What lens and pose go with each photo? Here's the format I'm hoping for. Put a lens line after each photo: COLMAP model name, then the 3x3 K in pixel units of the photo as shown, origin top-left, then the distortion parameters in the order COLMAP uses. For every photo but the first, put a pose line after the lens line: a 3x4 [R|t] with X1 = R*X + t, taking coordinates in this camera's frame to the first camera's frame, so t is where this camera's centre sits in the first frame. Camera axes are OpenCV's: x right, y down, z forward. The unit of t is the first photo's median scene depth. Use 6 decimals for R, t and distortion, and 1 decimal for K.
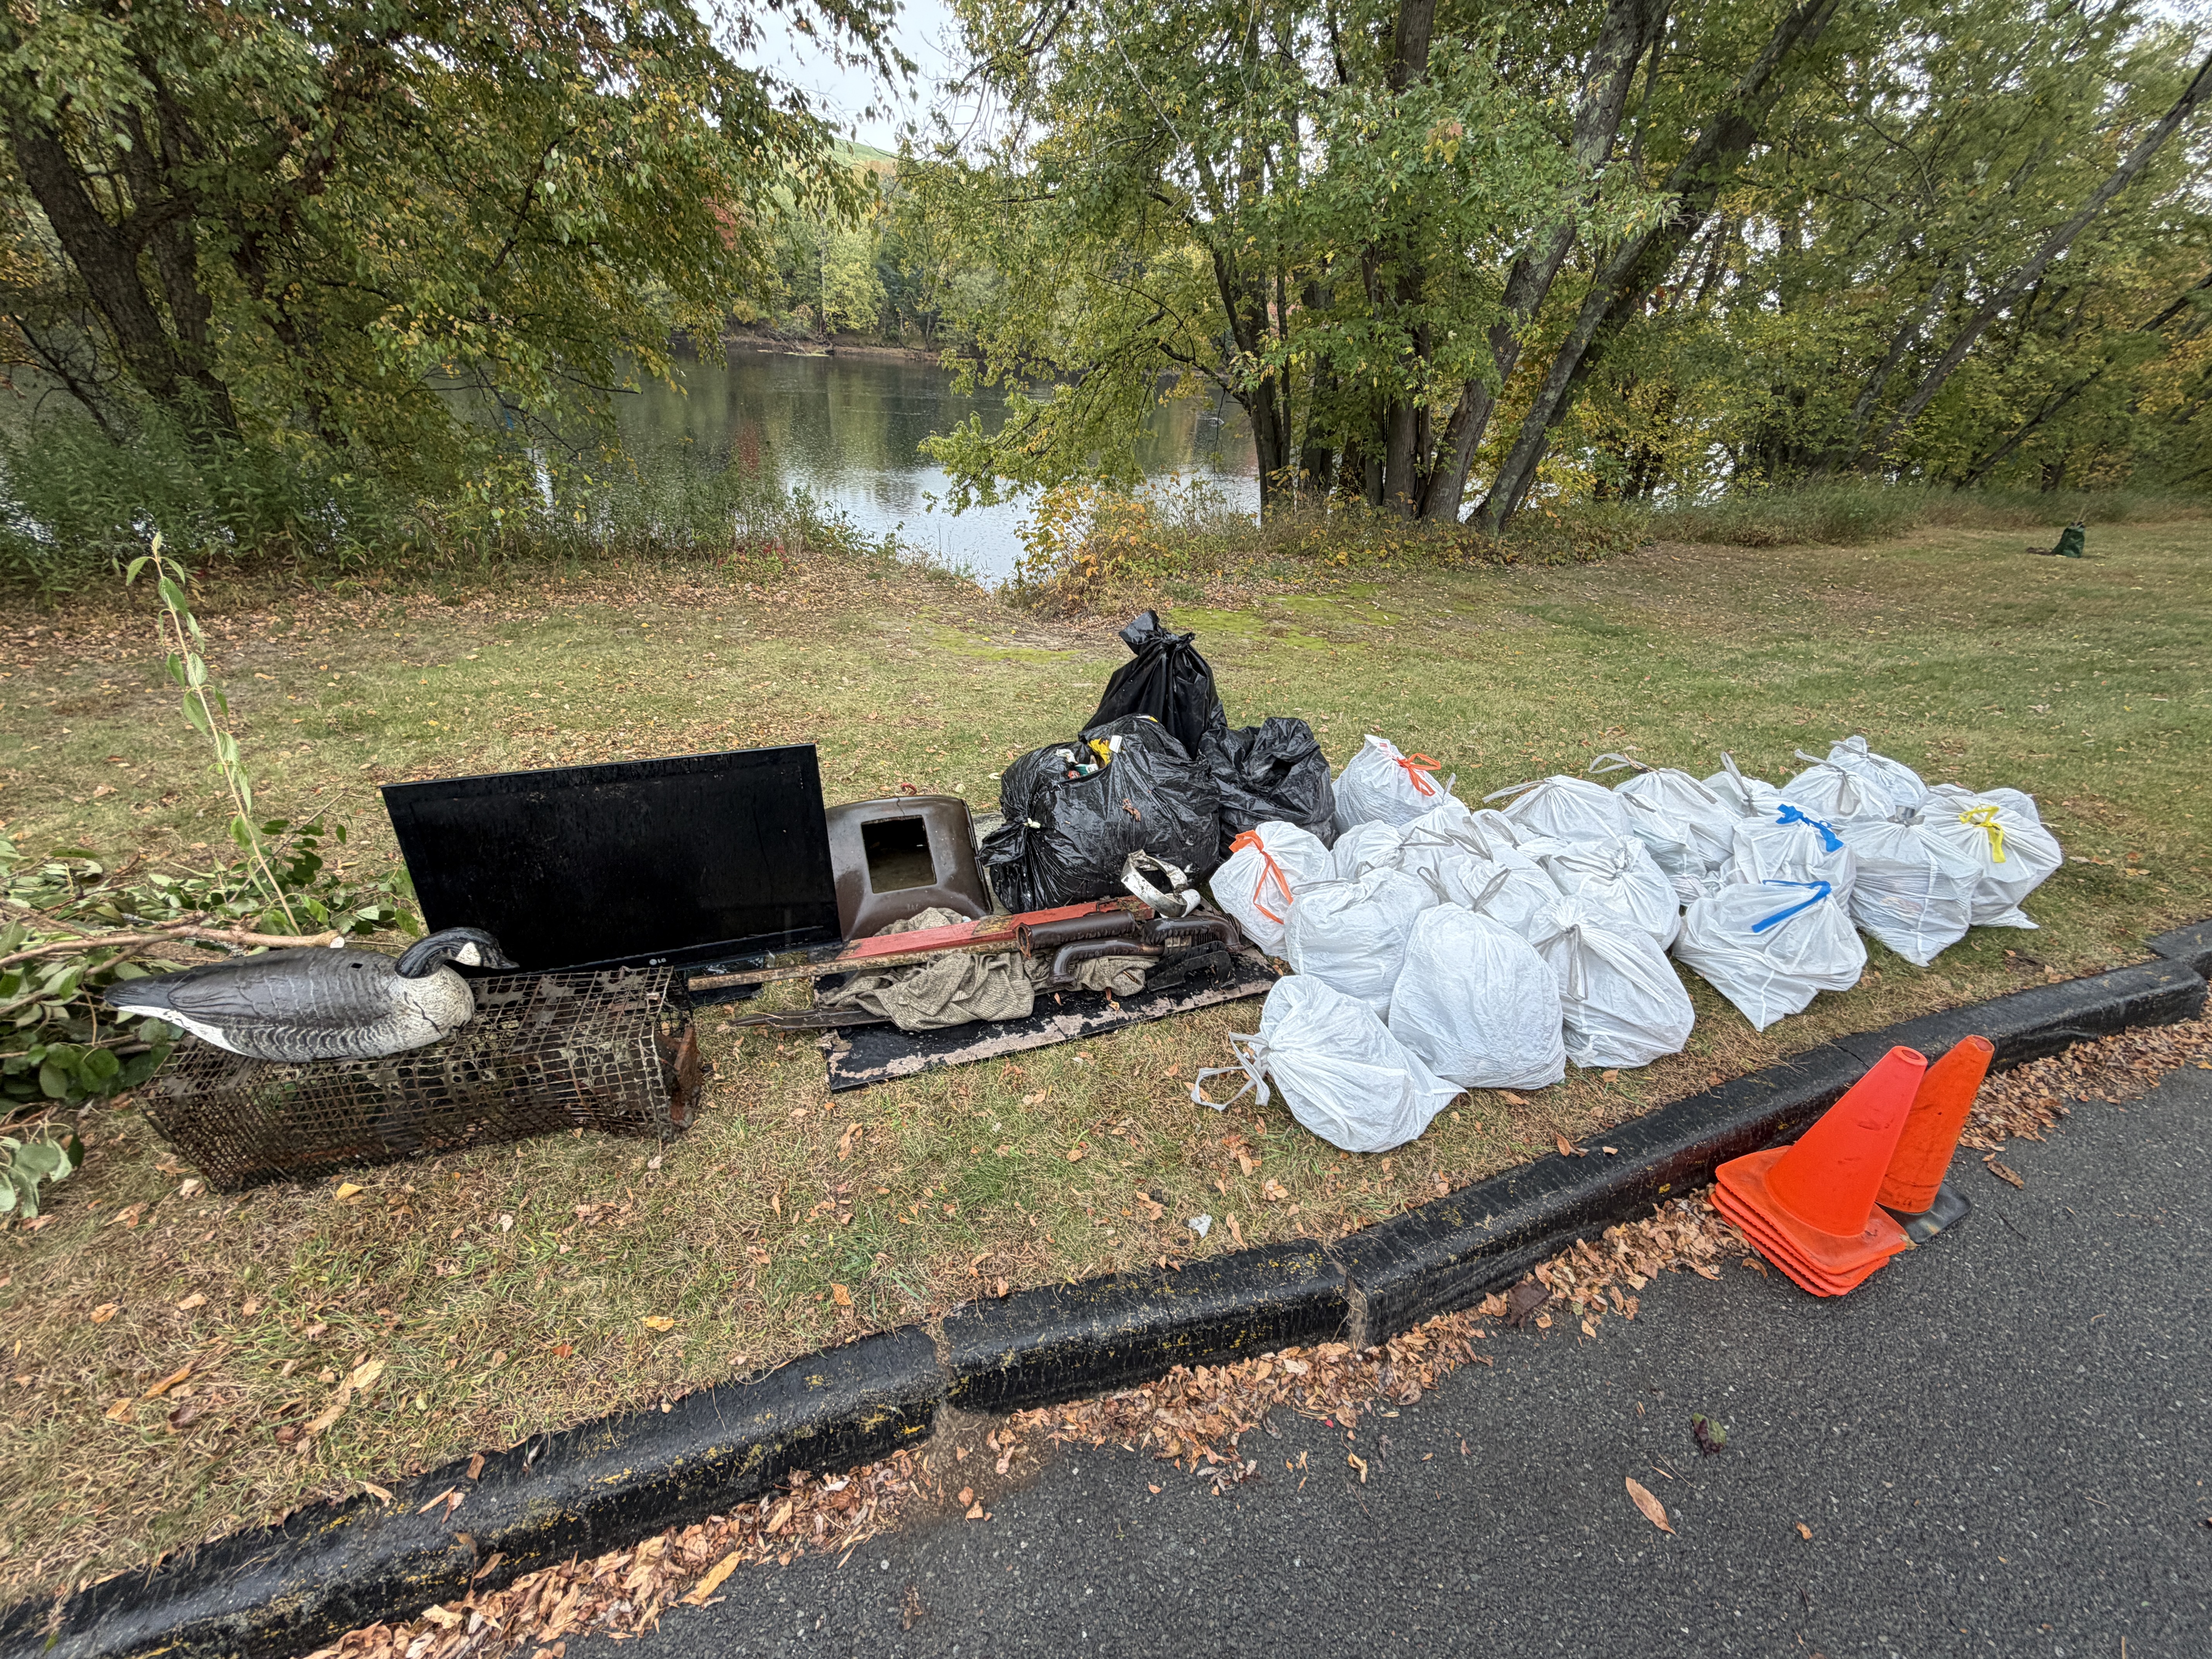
lens RADIAL K [[896.5, 0, 1106.0], [0, 896.5, 829.5], [0, 0, 1]] dist [0.000597, -0.000304]
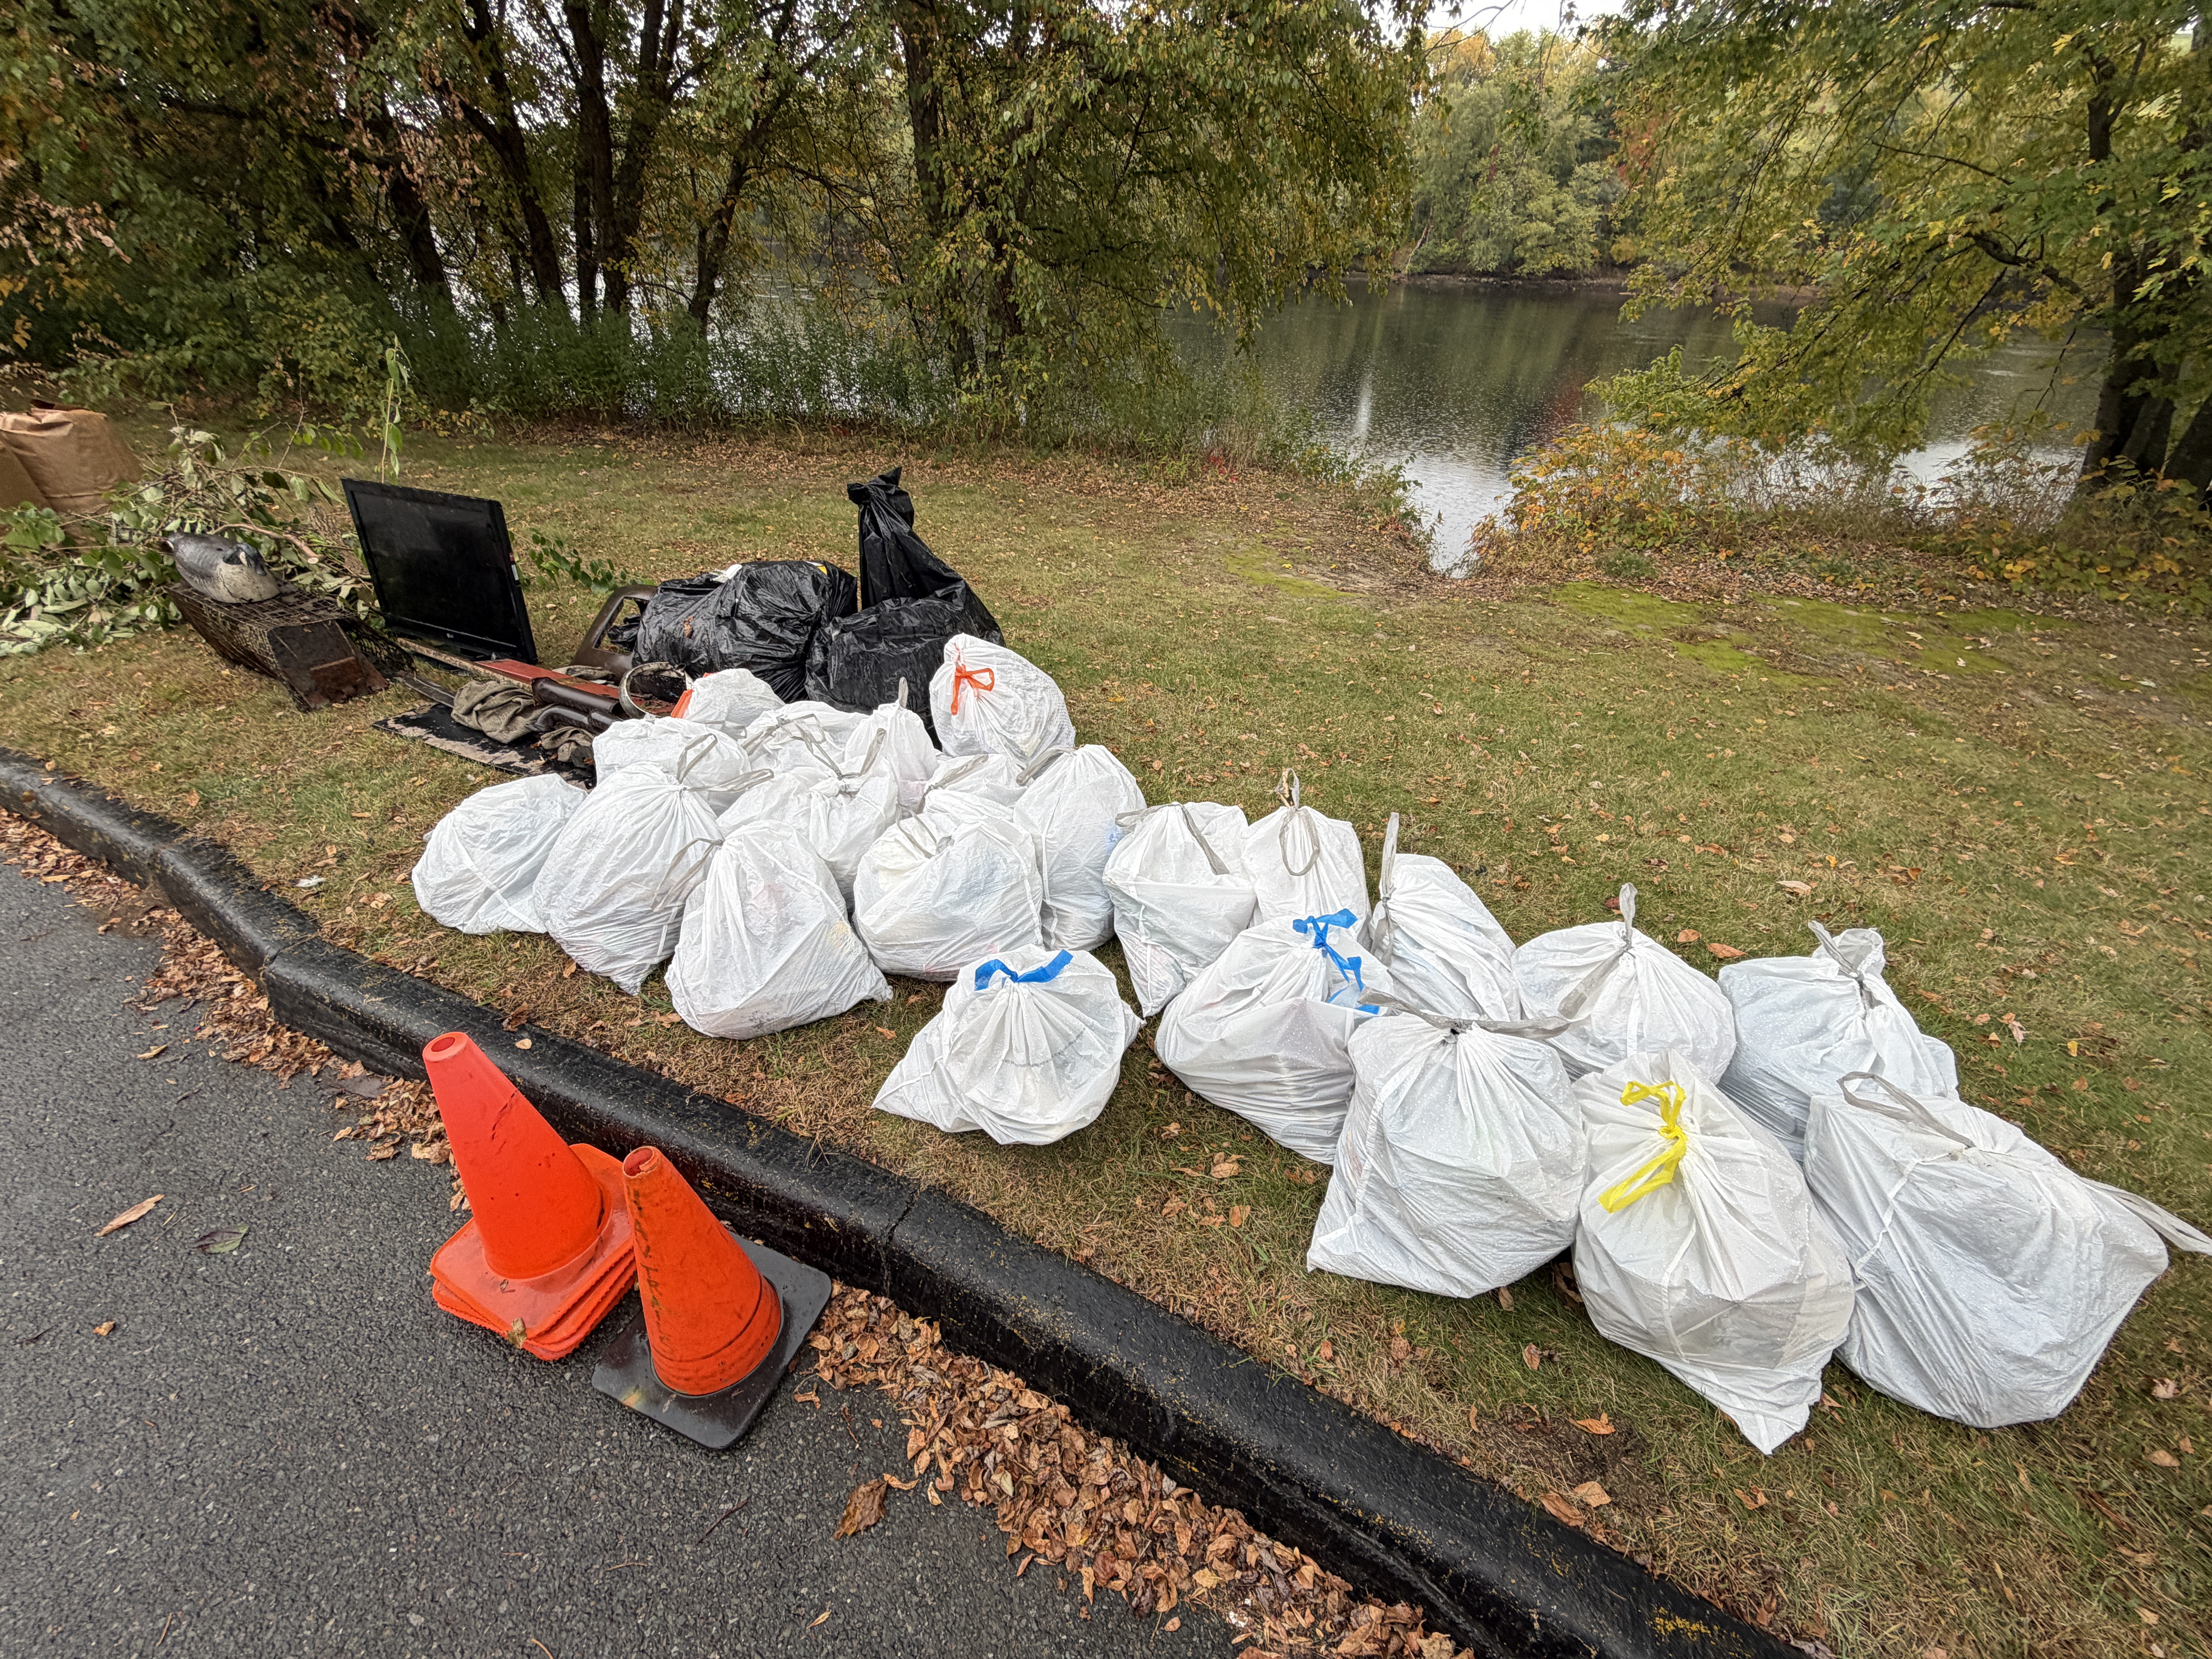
lens RADIAL K [[876.6, 0, 1106.0], [0, 876.6, 829.5], [0, 0, 1]] dist [-0.000210, -0.000173]
pose [[0.685063, 0.360377, -0.633101, 1.444169], [-0.323252, 0.929202, 0.179143, -0.187258], [0.652838, 0.081927, 0.753054, 0.707599]]
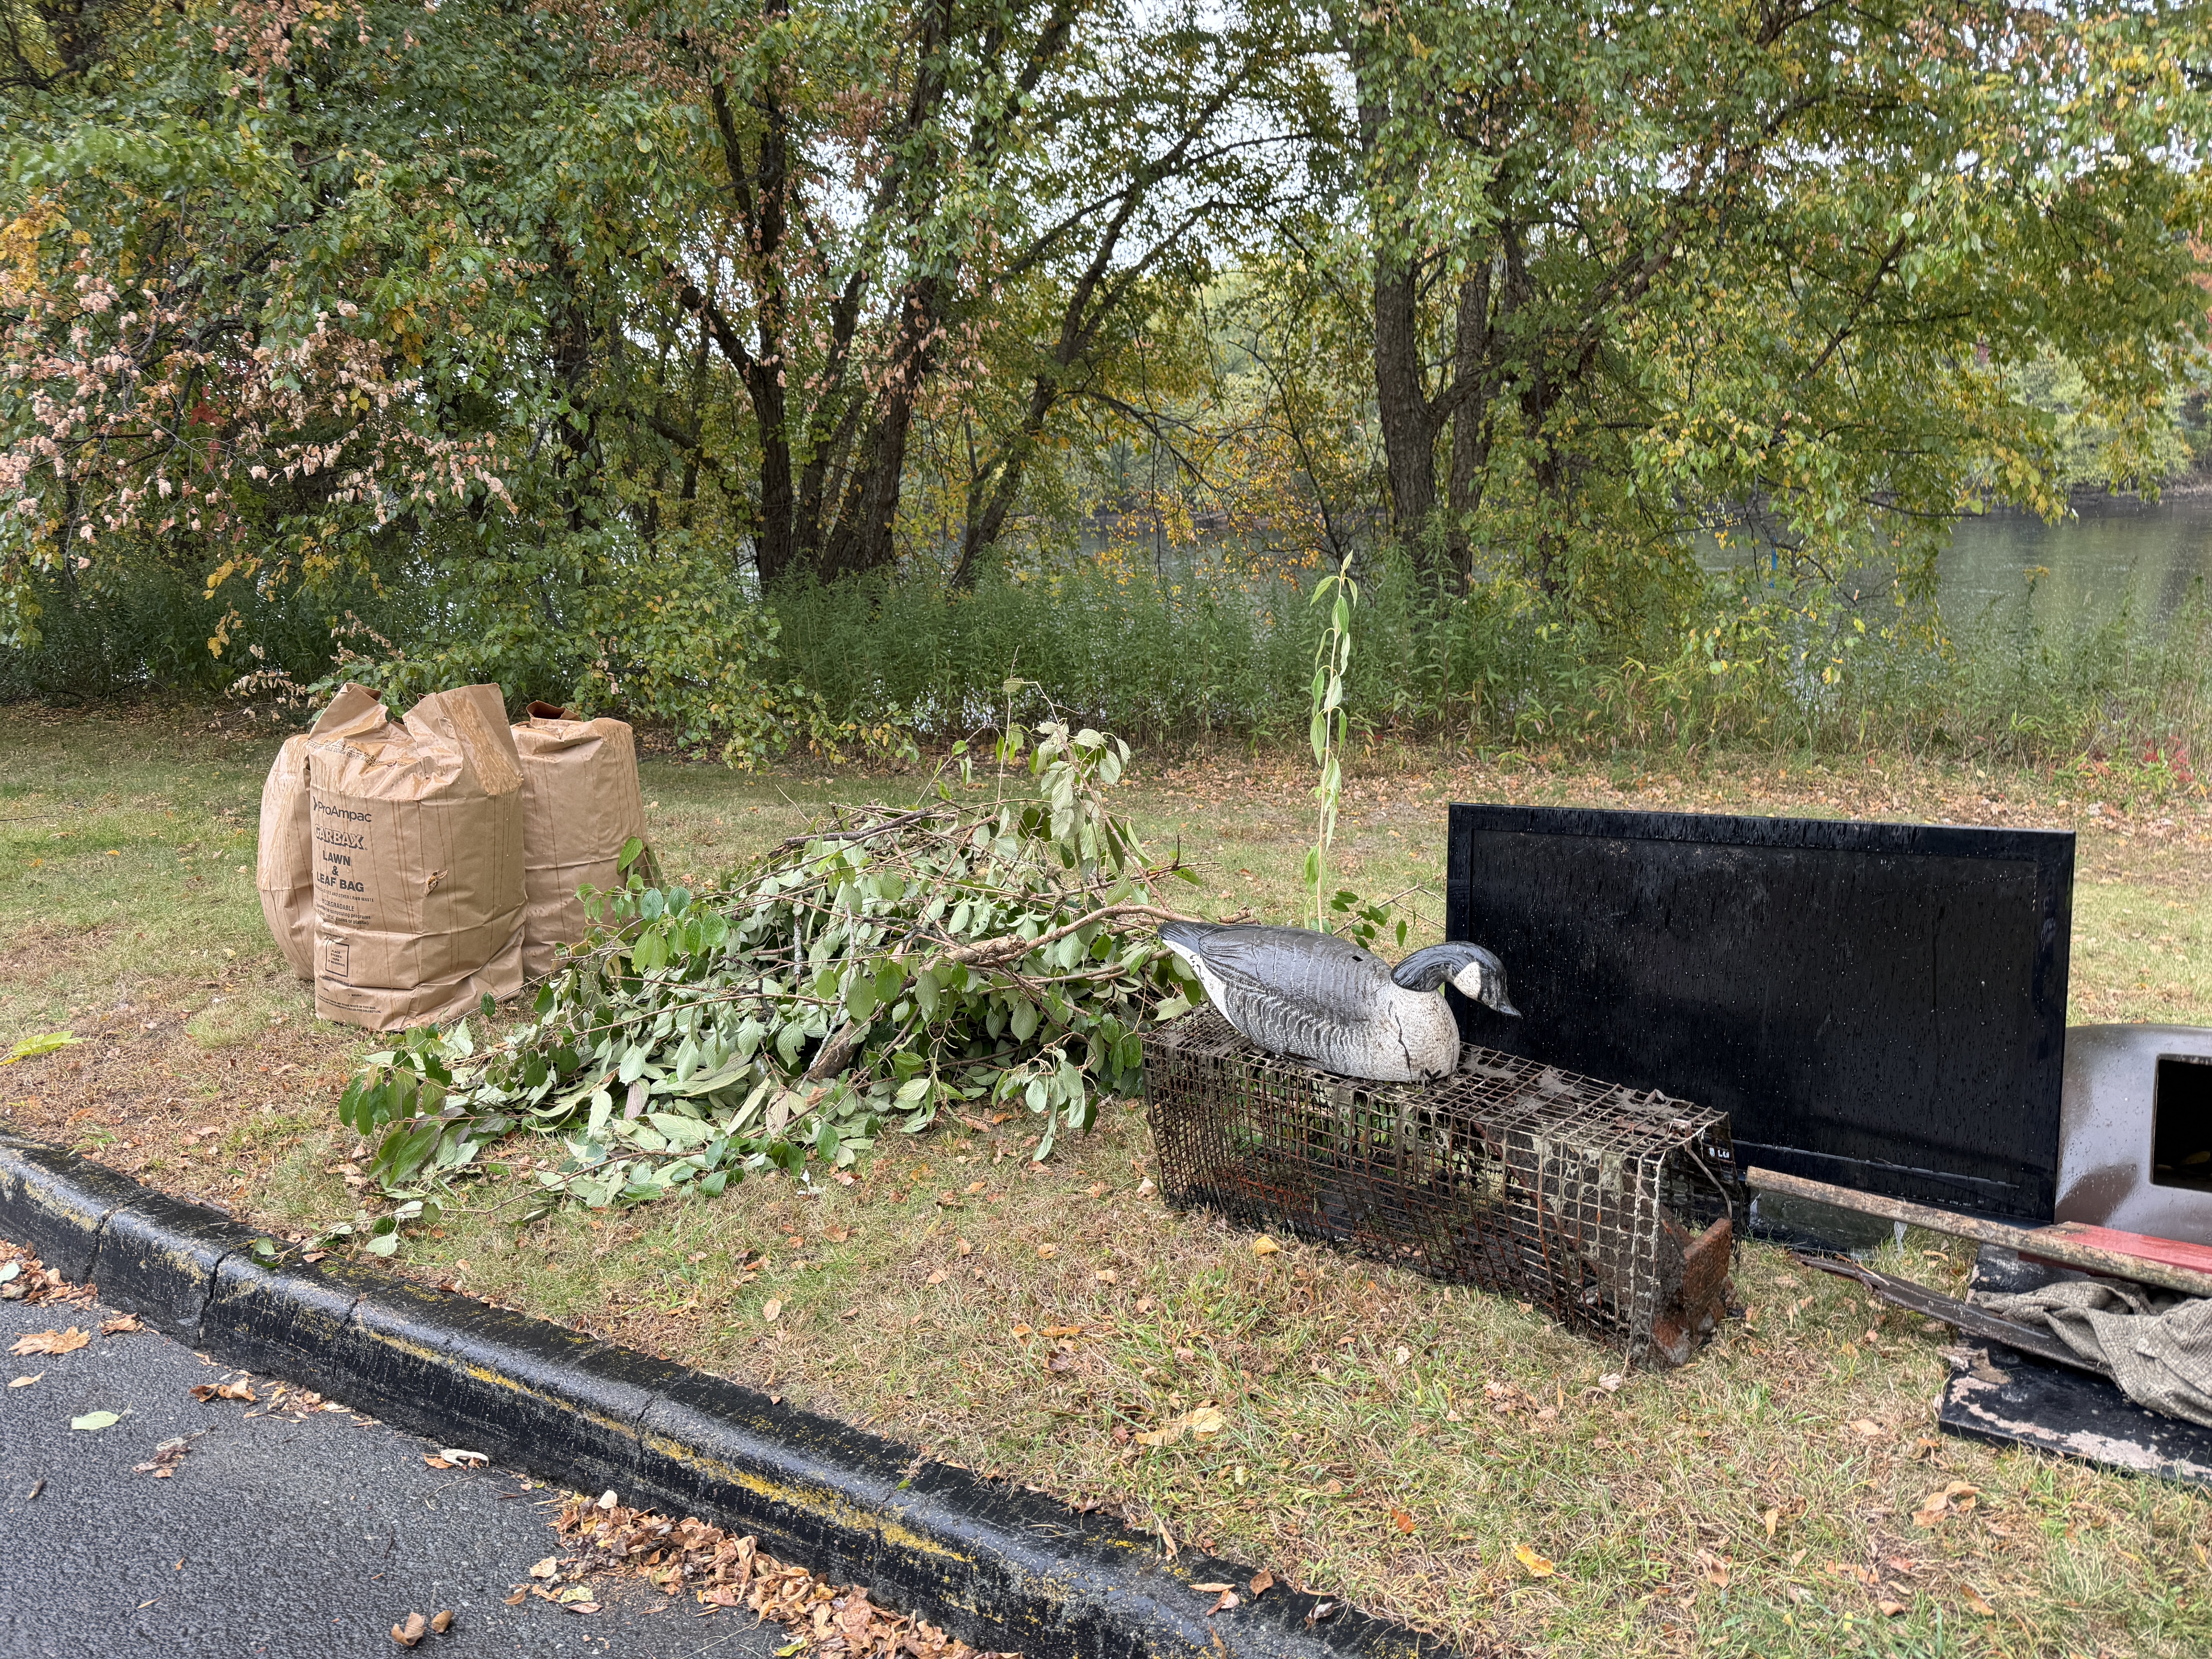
lens RADIAL K [[1540.4, 0, 1106.0], [0, 1540.4, 829.5], [0, 0, 1]] dist [0.042403, -0.048437]
pose [[0.575738, 0.082677, -0.813444, 0.119027], [-0.318979, 0.938755, -0.130353, 0.235775], [0.752847, 0.334520, 0.566849, 0.007303]]
